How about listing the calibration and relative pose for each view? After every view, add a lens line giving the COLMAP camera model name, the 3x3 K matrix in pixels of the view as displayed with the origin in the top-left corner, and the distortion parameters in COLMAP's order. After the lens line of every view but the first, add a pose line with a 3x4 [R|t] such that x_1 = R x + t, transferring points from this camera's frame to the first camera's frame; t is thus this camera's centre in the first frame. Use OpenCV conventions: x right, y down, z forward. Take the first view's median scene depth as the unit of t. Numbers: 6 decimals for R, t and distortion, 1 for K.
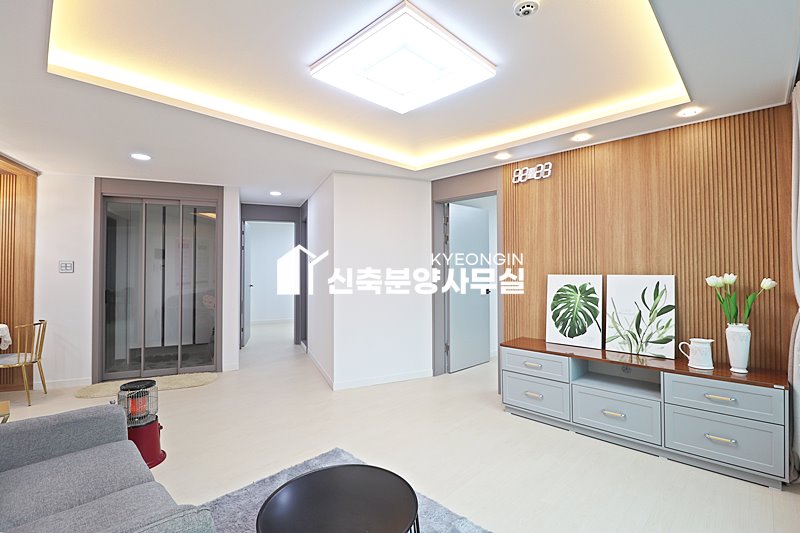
lens RADIAL K [[371.8, 0, 400.1], [0, 371.8, 263.7], [0, 0, 1]] dist [-0.027338, -0.000696]
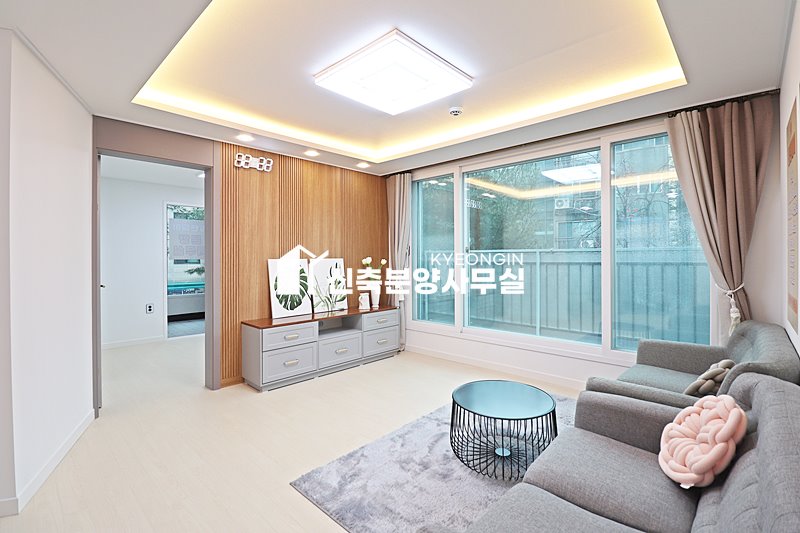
lens RADIAL K [[371.8, 0, 400.2], [0, 371.8, 262.2], [0, 0, 1]] dist [-0.027338, -0.000696]
pose [[-0.046413, -0.013257, 0.998834, -0.817061], [-0.016539, 0.999785, 0.012501, 0.020349], [-0.998785, -0.015940, -0.046622, 0.722246]]
